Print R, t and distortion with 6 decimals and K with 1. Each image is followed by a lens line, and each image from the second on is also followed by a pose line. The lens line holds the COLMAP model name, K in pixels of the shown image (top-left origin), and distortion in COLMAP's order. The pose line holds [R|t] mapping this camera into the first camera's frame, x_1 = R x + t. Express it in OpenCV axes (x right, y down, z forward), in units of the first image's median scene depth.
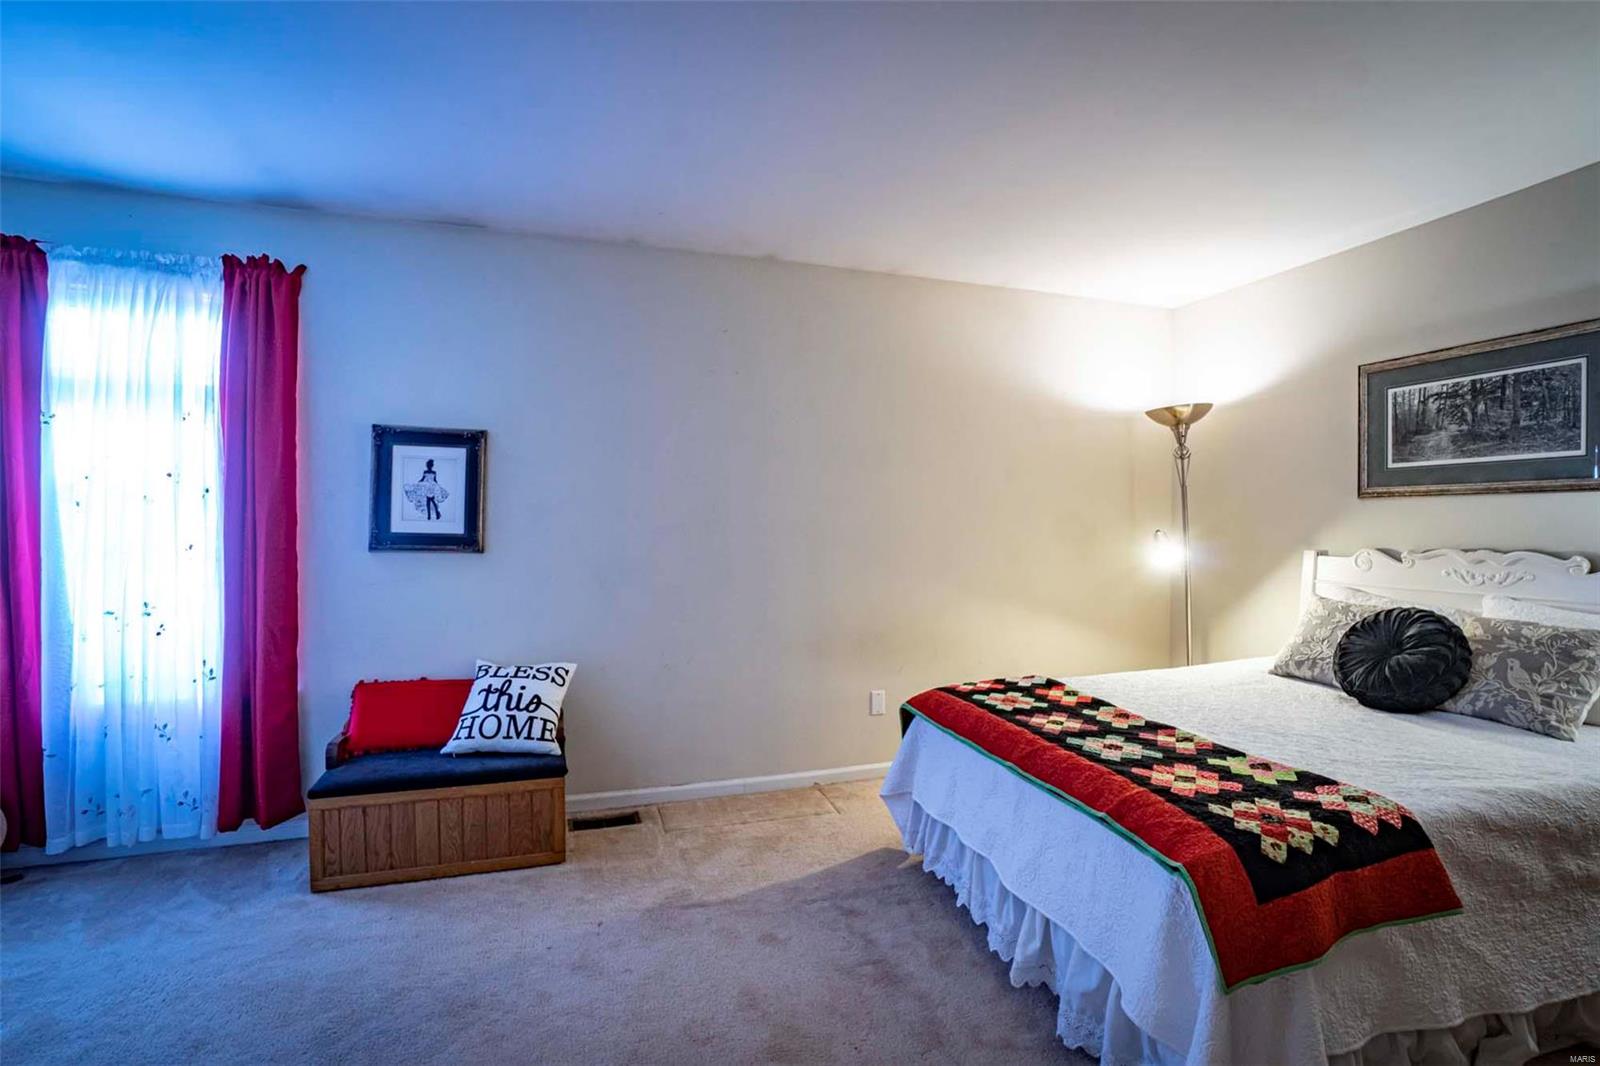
lens RADIAL K [[773.1, 0, 816.5], [0, 773.1, 508.5], [0, 0, 1]] dist [-0.045743, 0.024375]
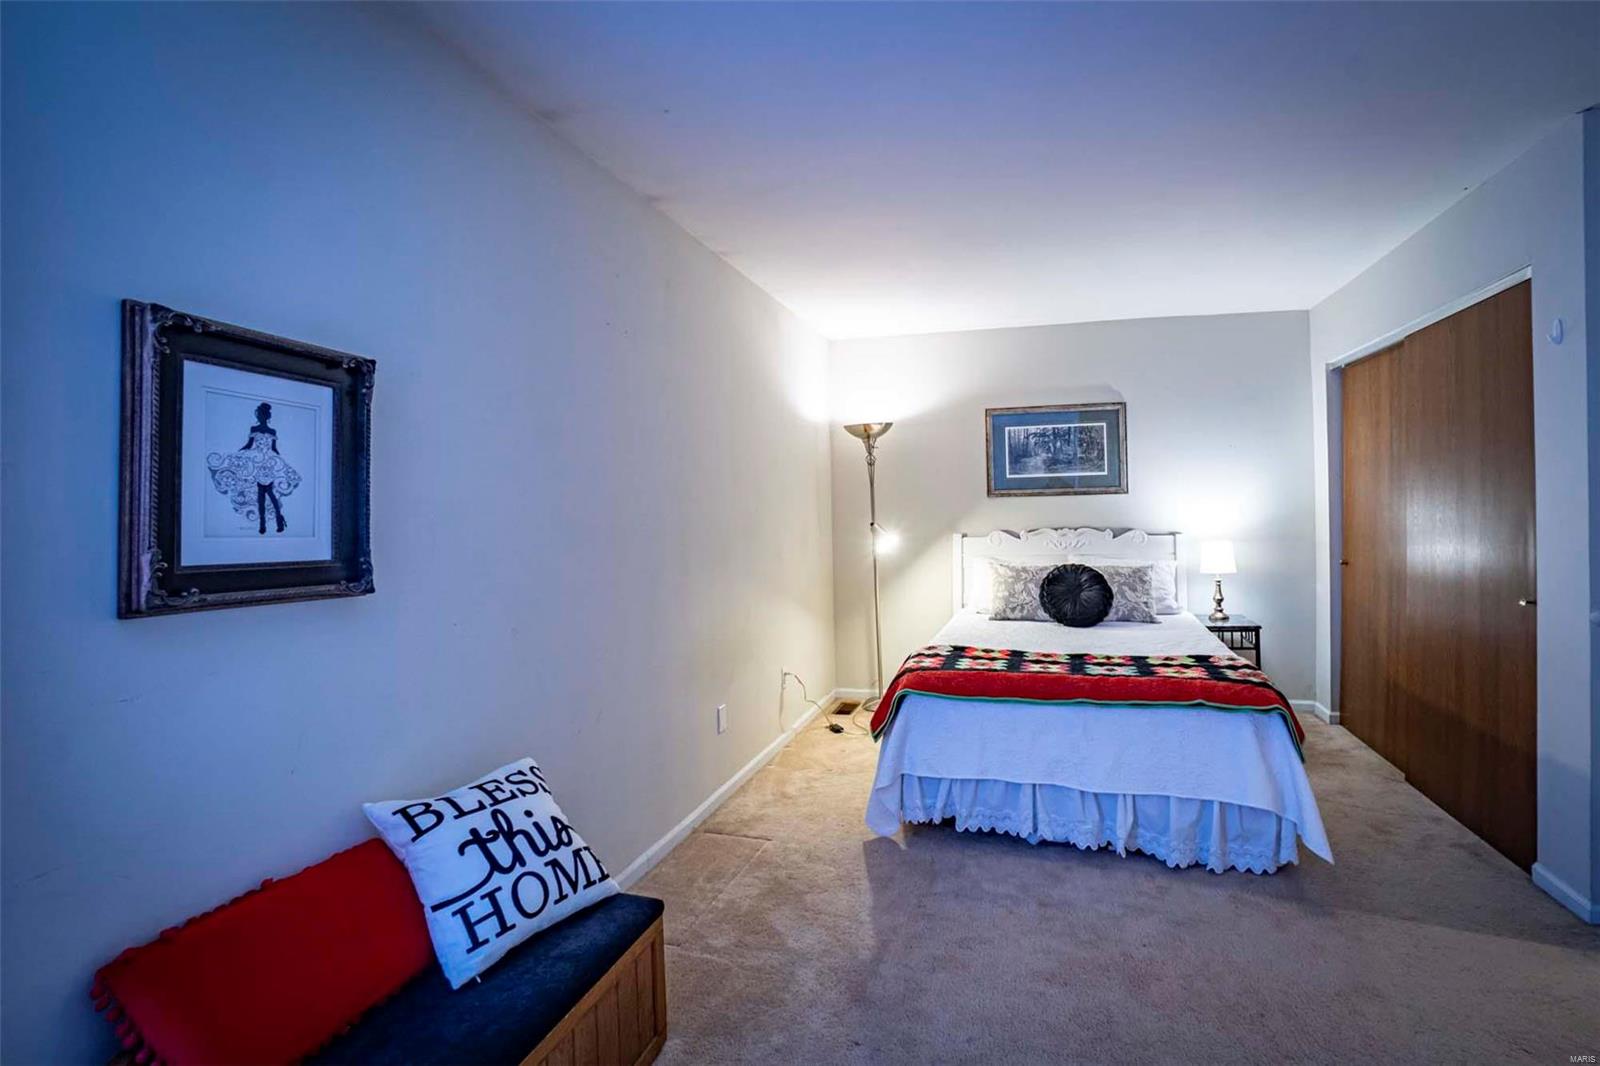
lens RADIAL K [[773.1, 0, 816.5], [0, 773.1, 508.5], [0, 0, 1]] dist [-0.045743, 0.024375]
pose [[0.512536, -0.006722, 0.858640, -0.800929], [0.007213, 0.999968, 0.003523, 0.000299], [-0.858636, 0.004387, 0.512568, 0.531842]]
